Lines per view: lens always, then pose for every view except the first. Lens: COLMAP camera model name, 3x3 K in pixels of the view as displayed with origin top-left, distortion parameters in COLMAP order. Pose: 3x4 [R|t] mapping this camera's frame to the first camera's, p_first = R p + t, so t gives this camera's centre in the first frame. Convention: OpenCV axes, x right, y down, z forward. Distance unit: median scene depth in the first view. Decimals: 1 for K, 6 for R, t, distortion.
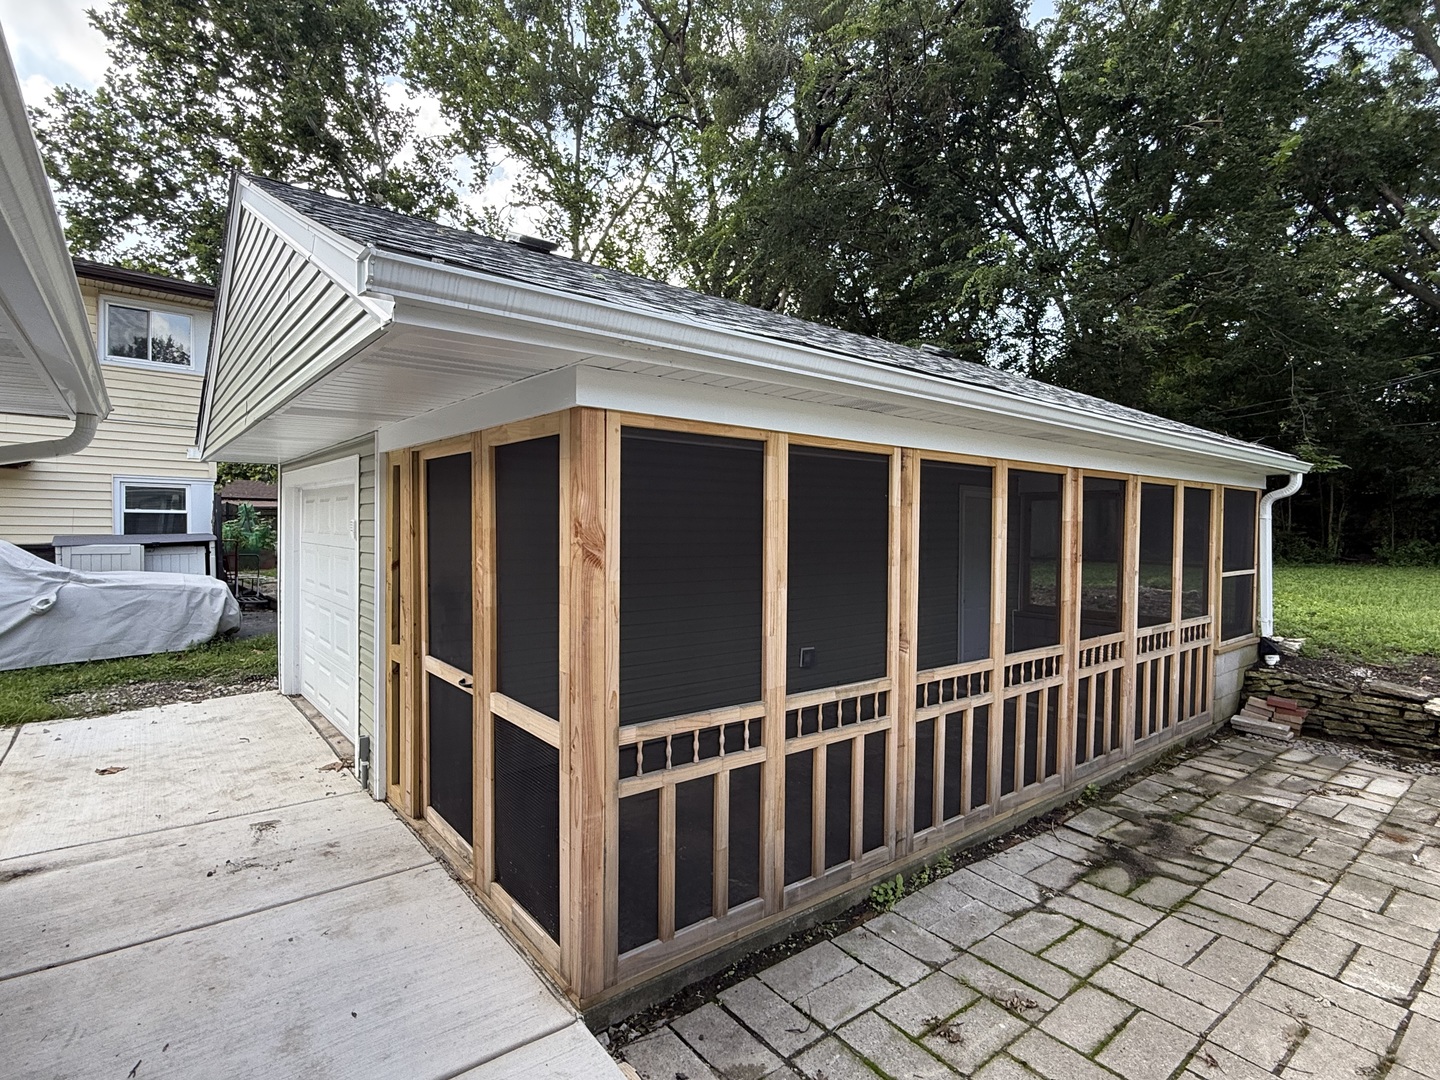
lens RADIAL K [[731.8, 0, 718.2], [0, 731.8, 542.8], [0, 0, 1]] dist [0.000022, 0.000038]
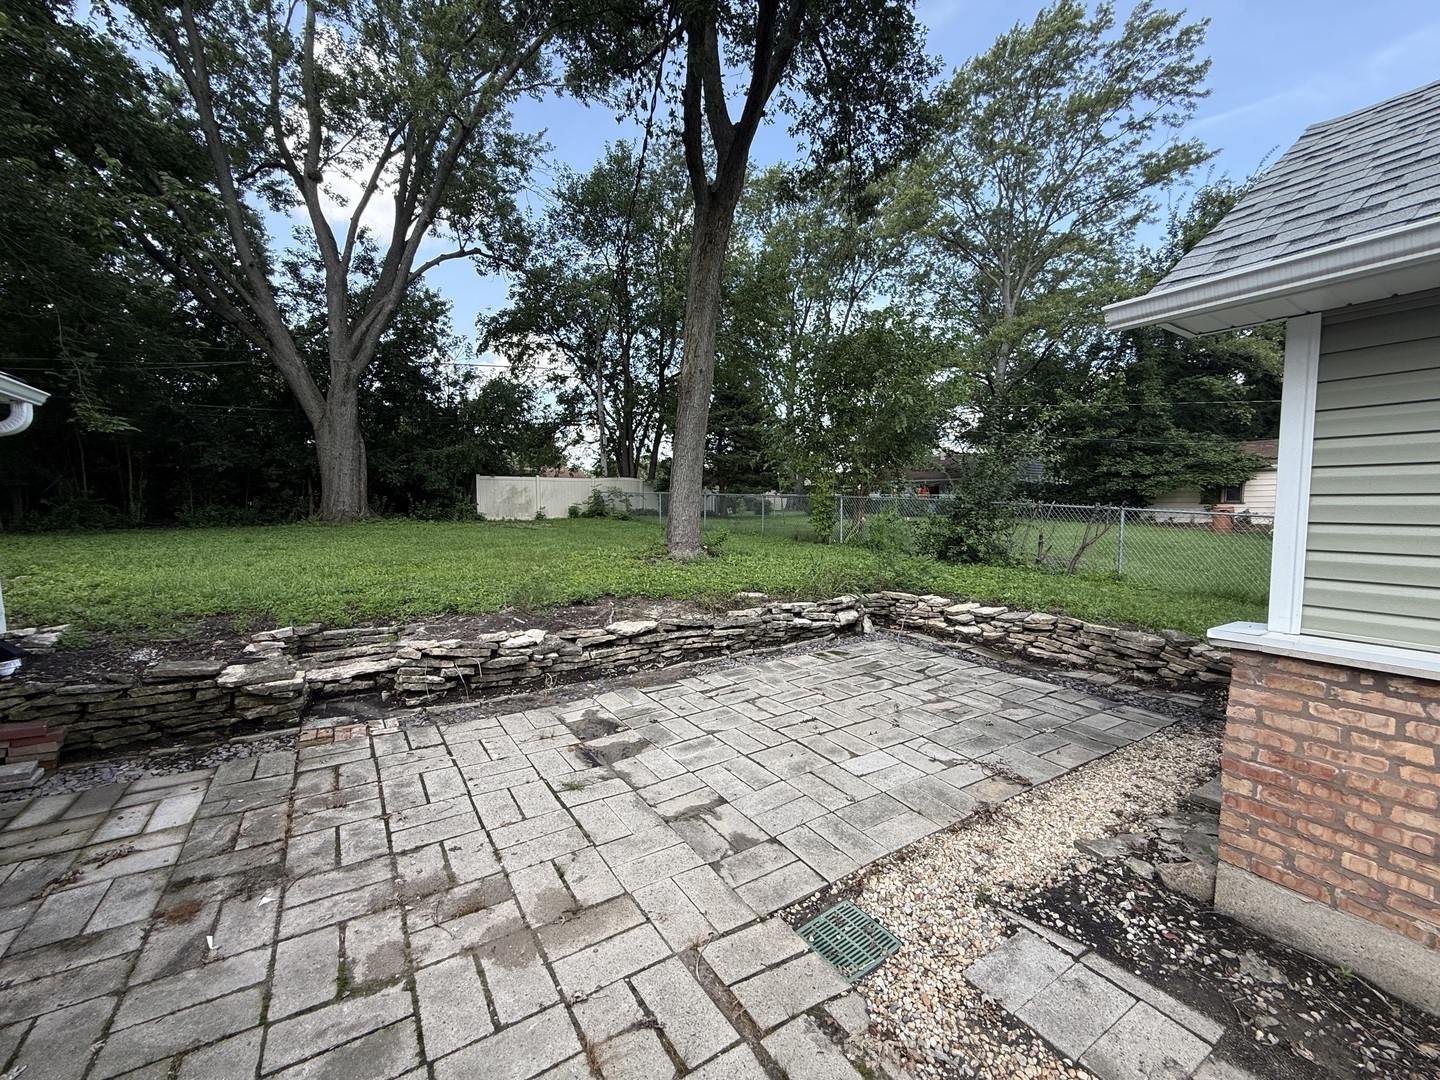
lens RADIAL K [[570.8, 0, 717.7], [0, 570.8, 541.5], [0, 0, 1]] dist [-0.002106, 0.001600]
pose [[0.089489, -0.076082, 0.993078, 0.319134], [0.022973, 0.996971, 0.074310, 0.016121], [-0.995723, 0.016164, 0.090966, 0.305038]]
